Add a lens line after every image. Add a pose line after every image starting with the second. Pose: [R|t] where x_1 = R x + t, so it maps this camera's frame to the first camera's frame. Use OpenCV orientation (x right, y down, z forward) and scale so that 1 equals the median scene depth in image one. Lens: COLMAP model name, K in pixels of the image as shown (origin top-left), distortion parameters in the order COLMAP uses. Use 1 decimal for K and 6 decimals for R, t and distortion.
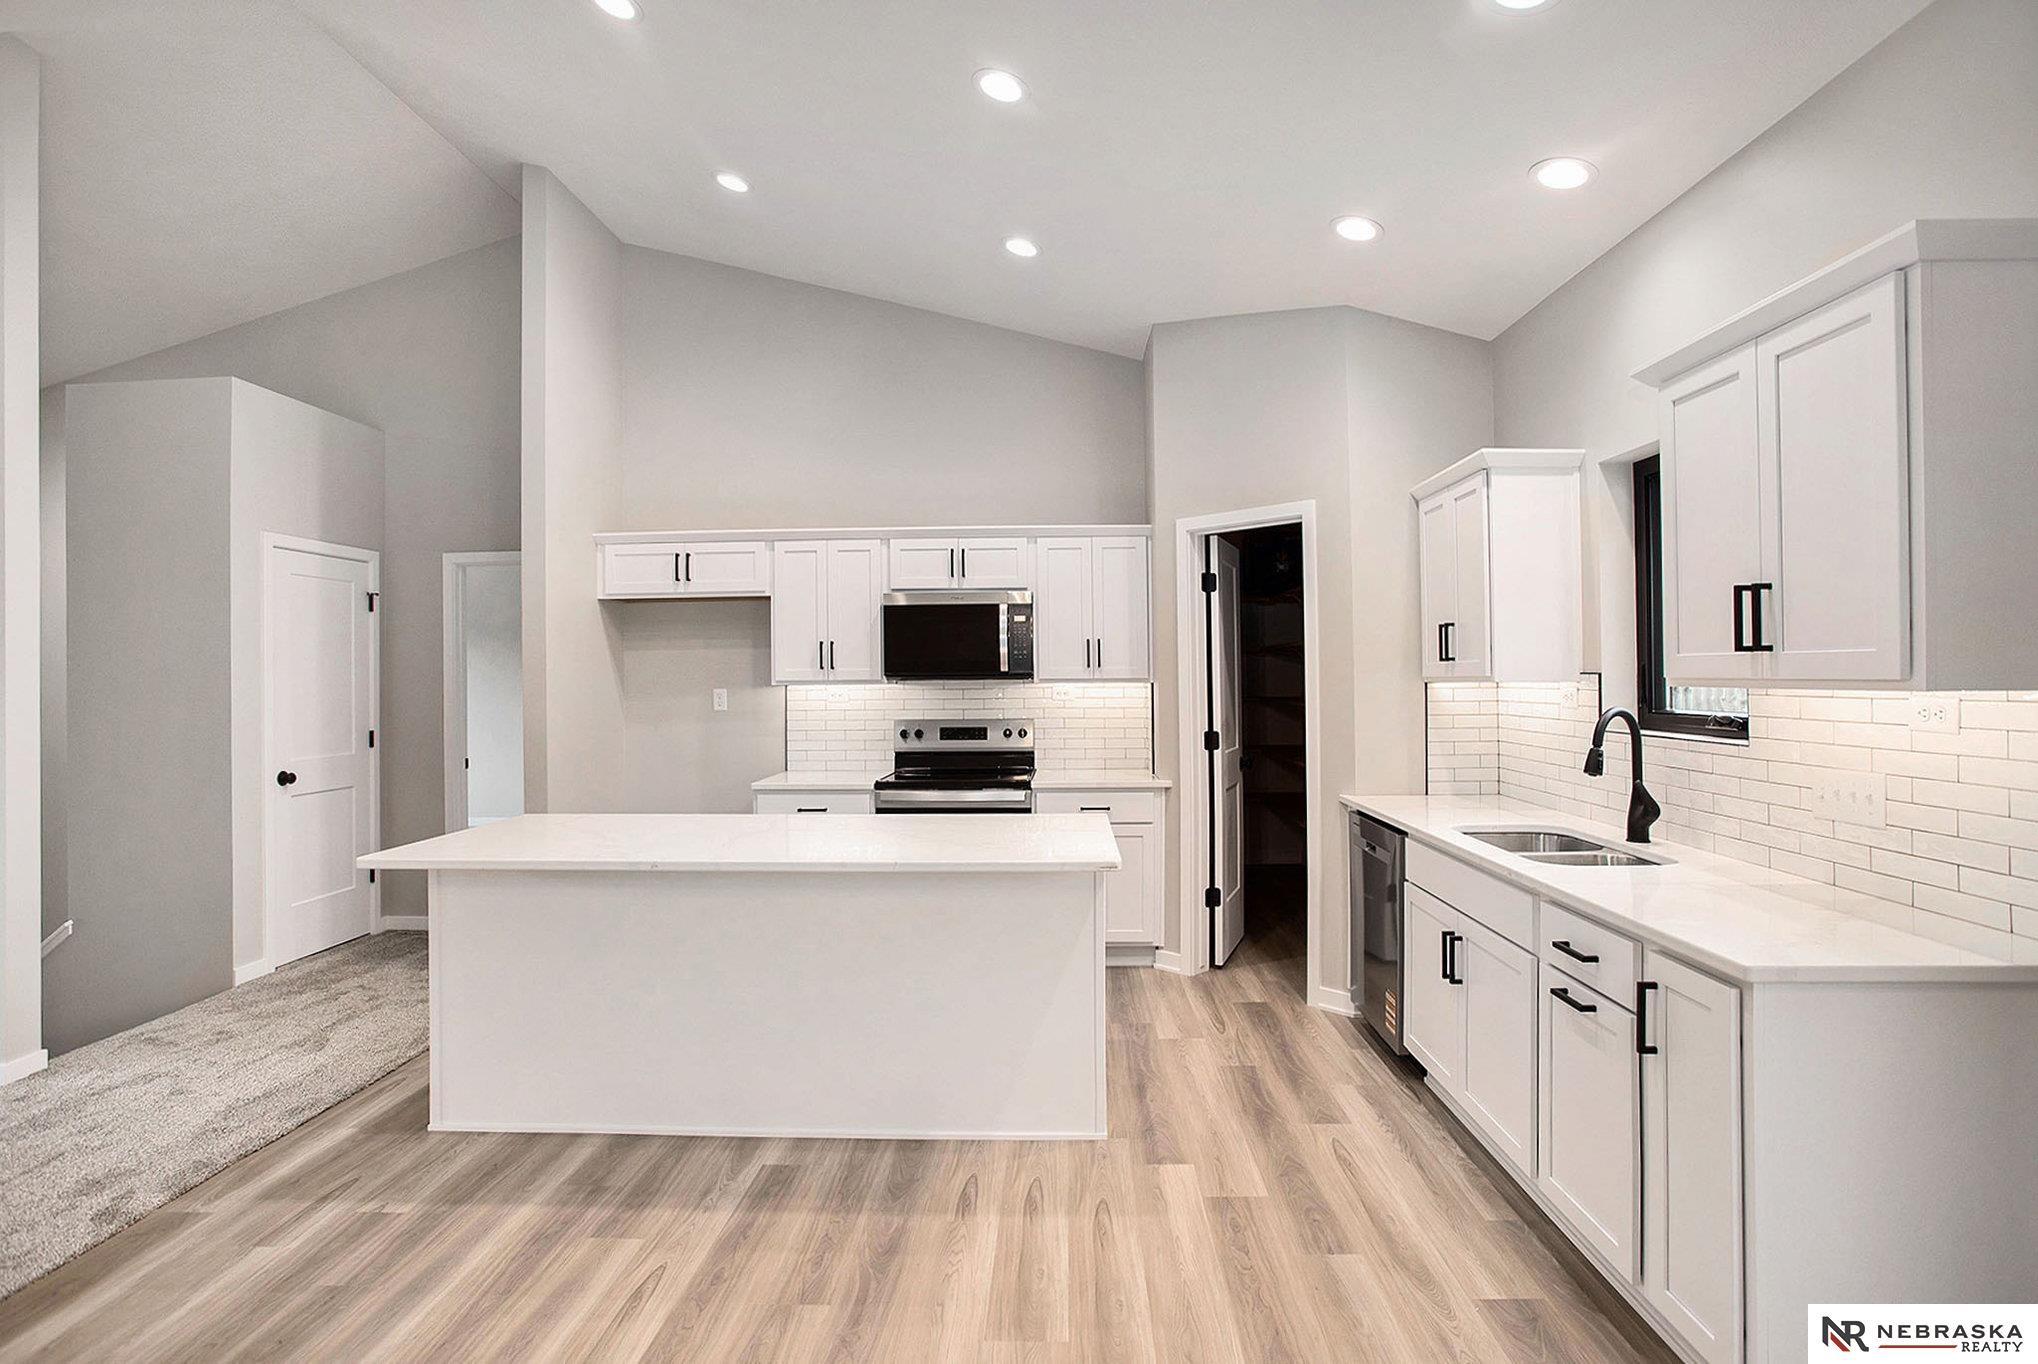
lens RADIAL K [[1004.6, 0, 1054.5], [0, 1004.6, 664.8], [0, 0, 1]] dist [-0.043335, 0.004896]
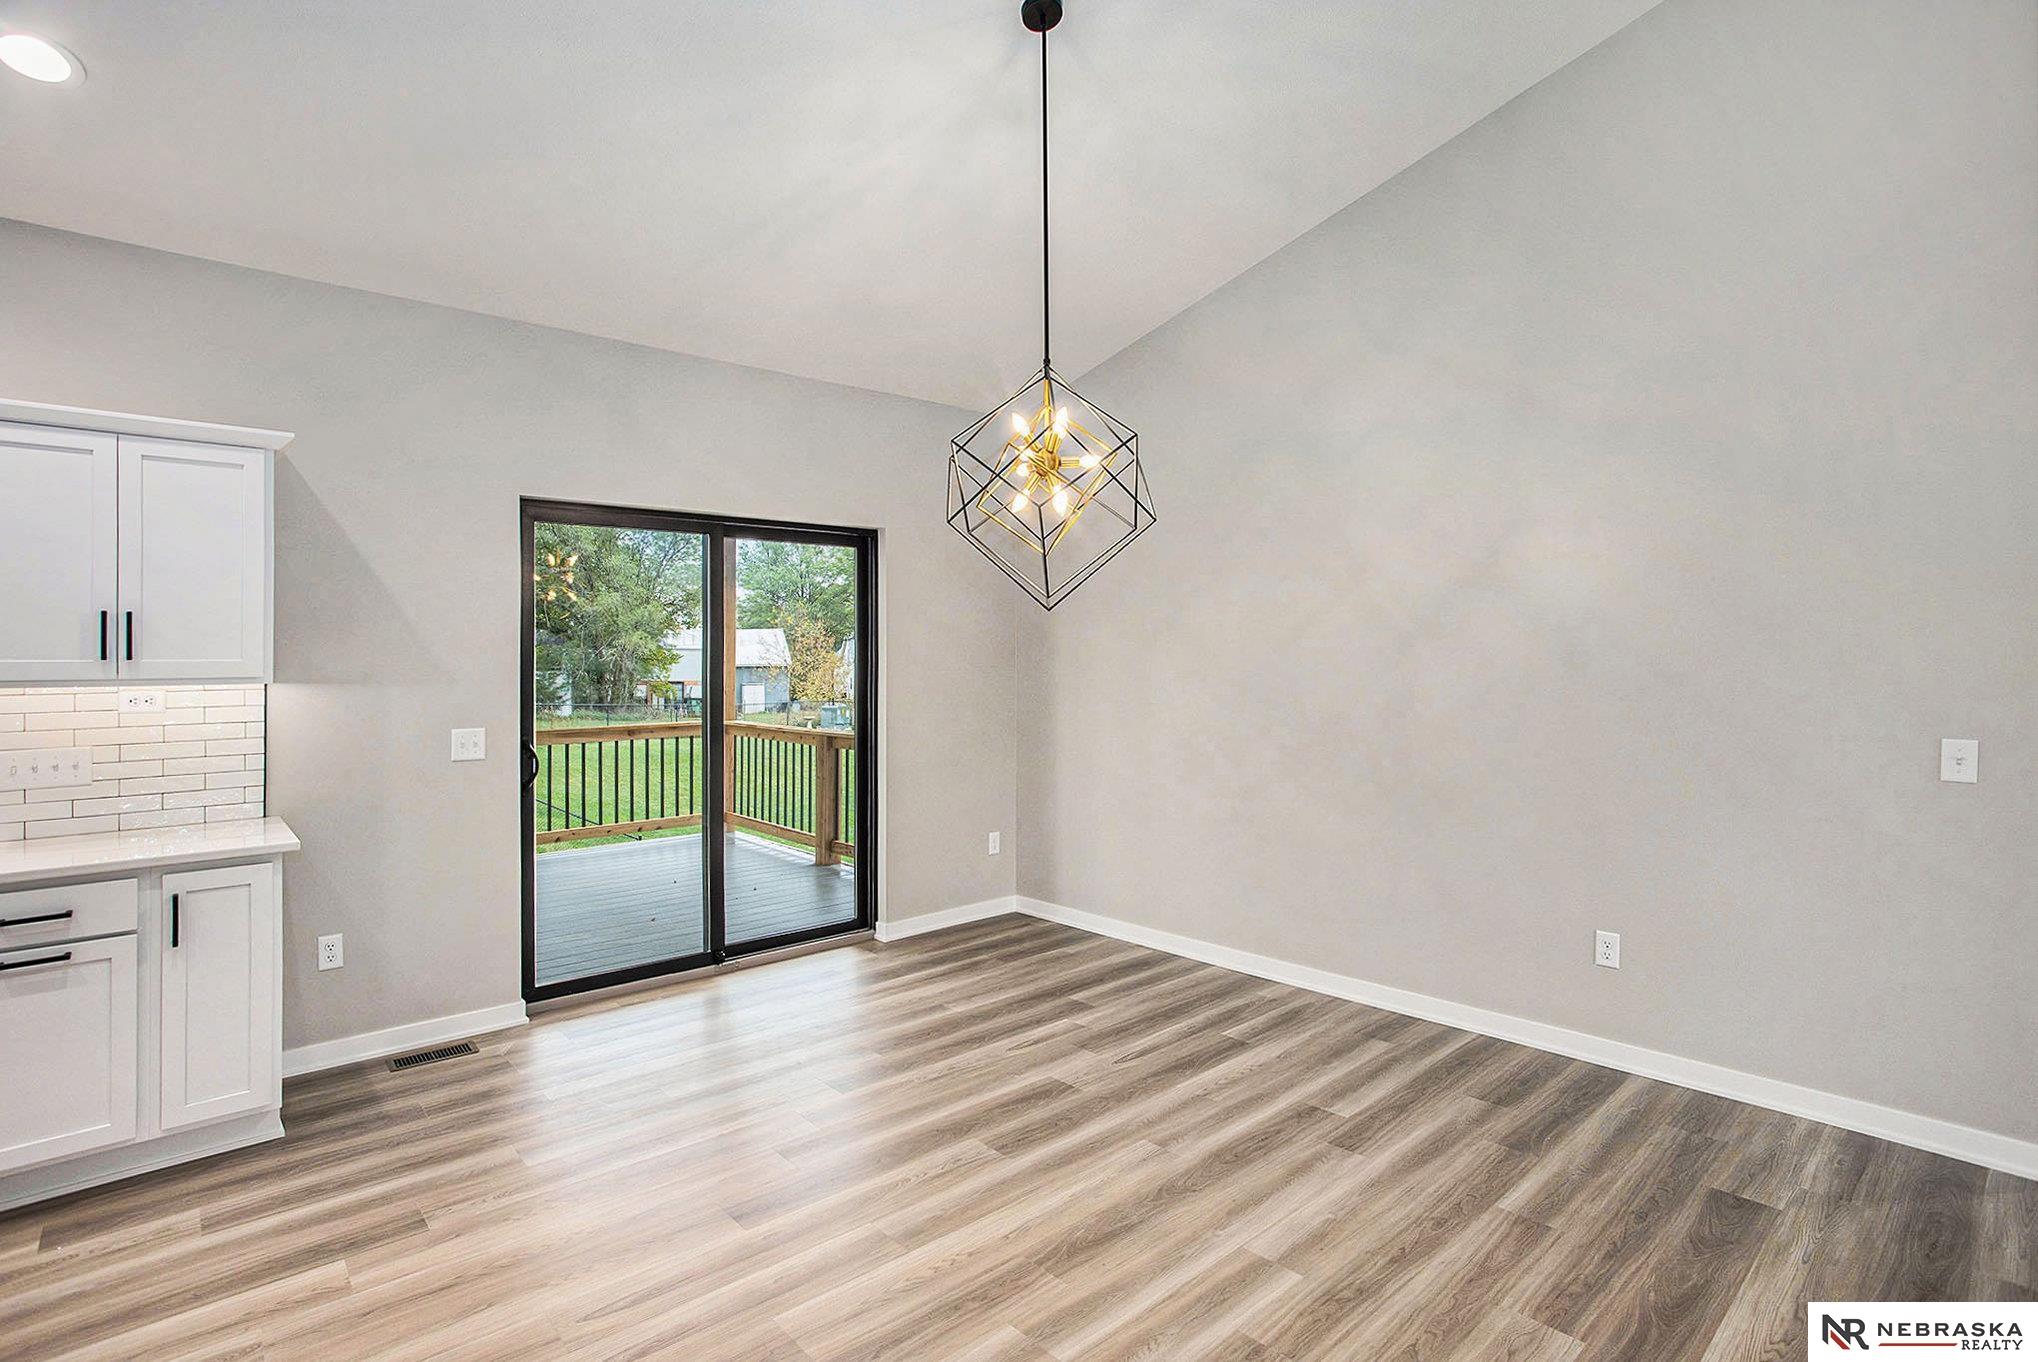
lens RADIAL K [[1004.6, 0, 1057.3], [0, 1004.6, 650.2], [0, 0, 1]] dist [-0.043335, 0.004896]
pose [[-0.700548, 0.021915, 0.713269, -0.532125], [0.011311, 0.999744, -0.019607, 0.006782], [-0.713516, -0.005667, -0.700616, 0.447577]]
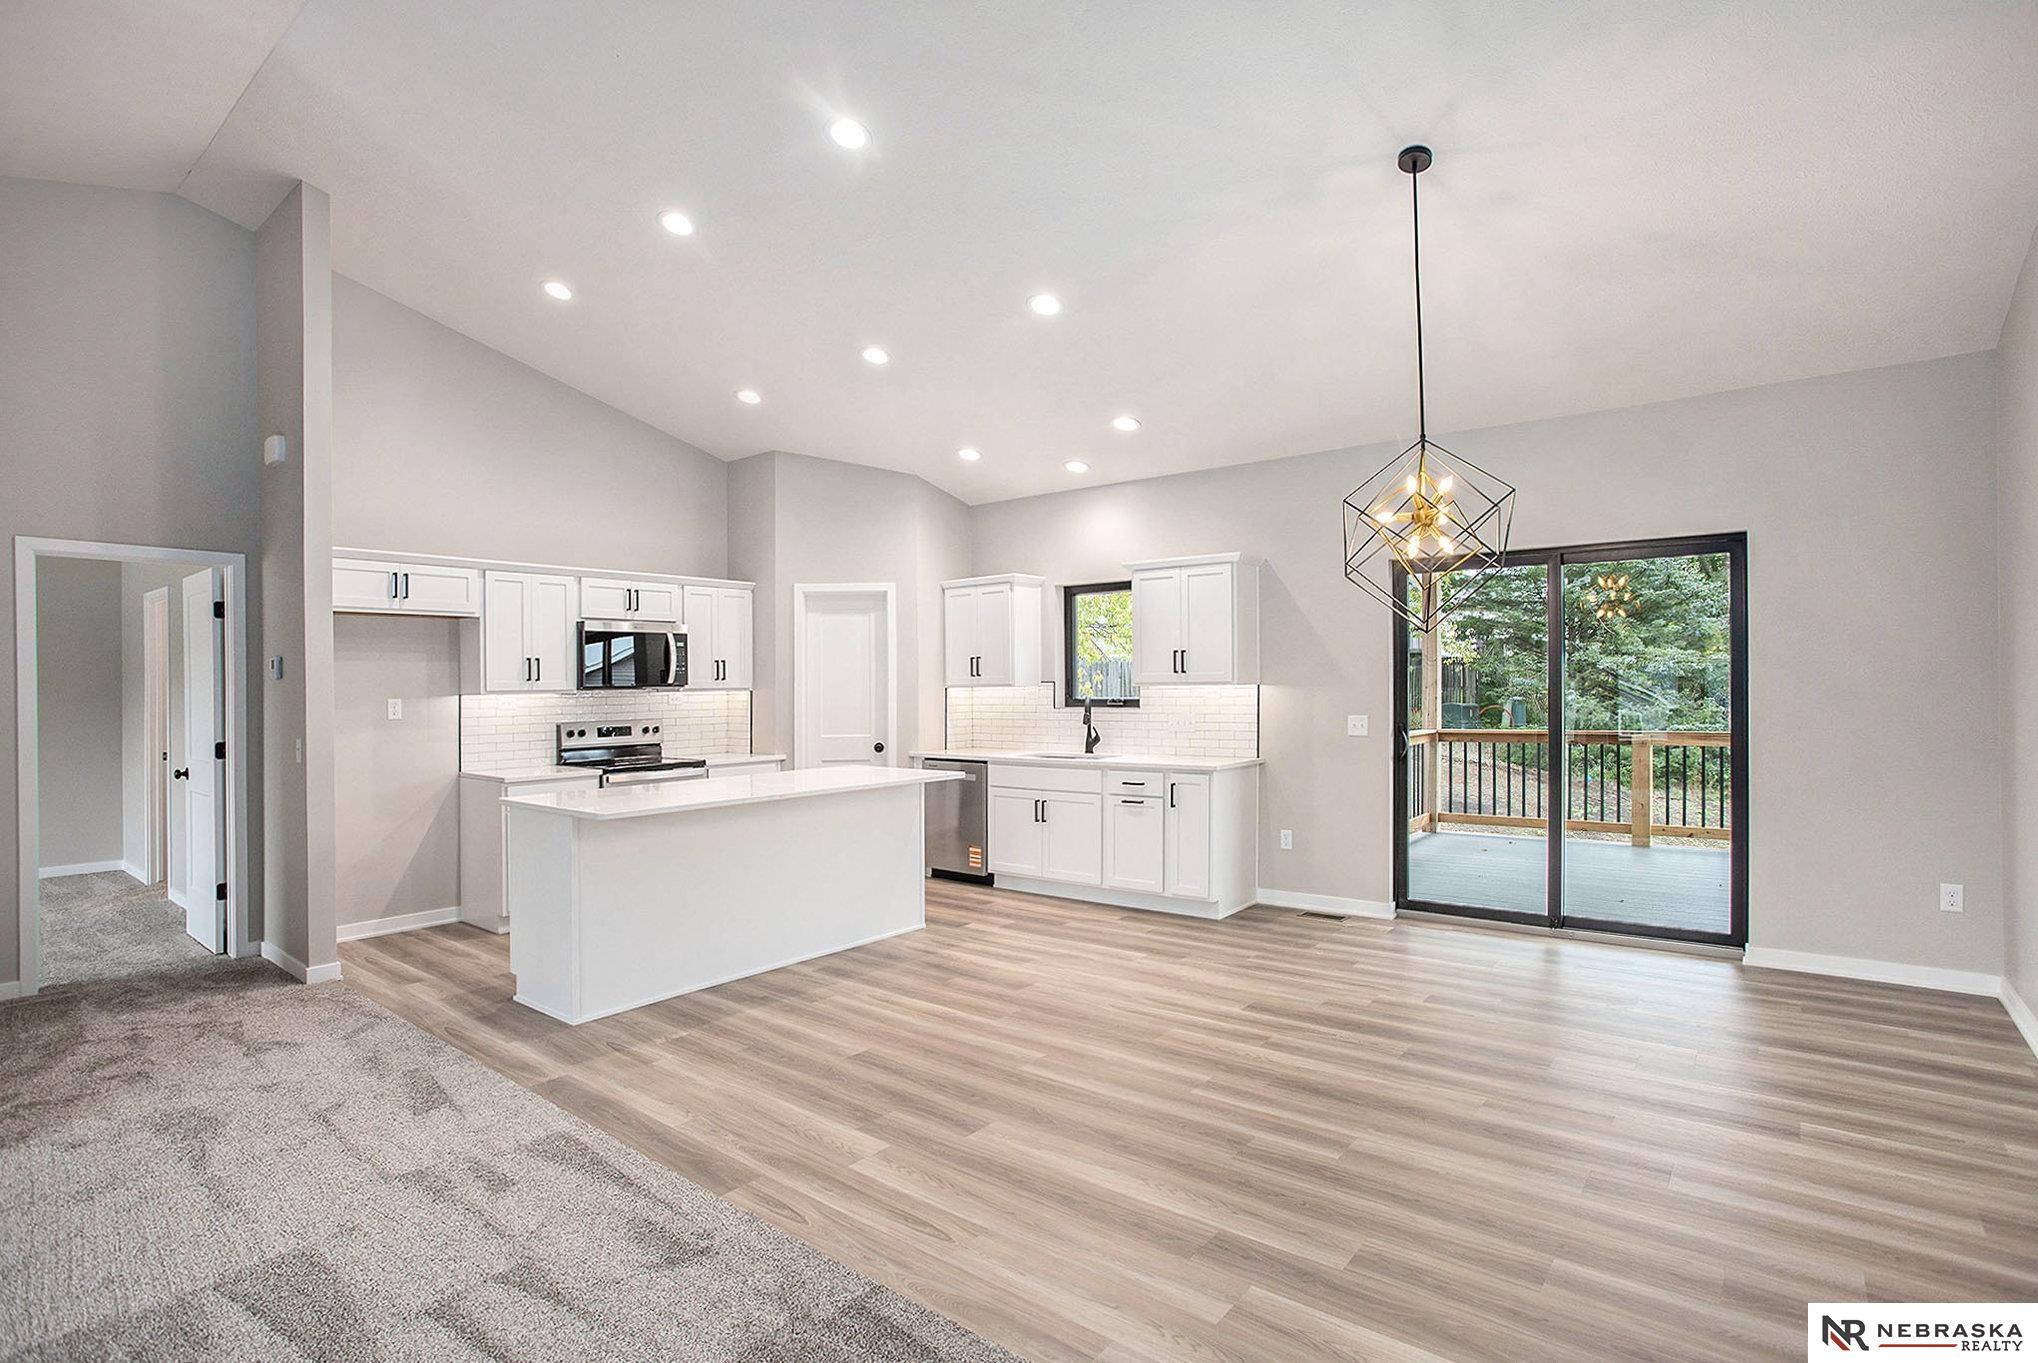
lens RADIAL K [[1004.6, 0, 1016.9], [0, 1004.6, 678.7], [0, 0, 1]] dist [-0.043335, 0.004896]
pose [[0.606947, 0.005364, 0.794724, -0.878943], [-0.000541, 0.999980, -0.006337, 0.009944], [-0.794742, 0.003417, 0.606937, -0.192877]]
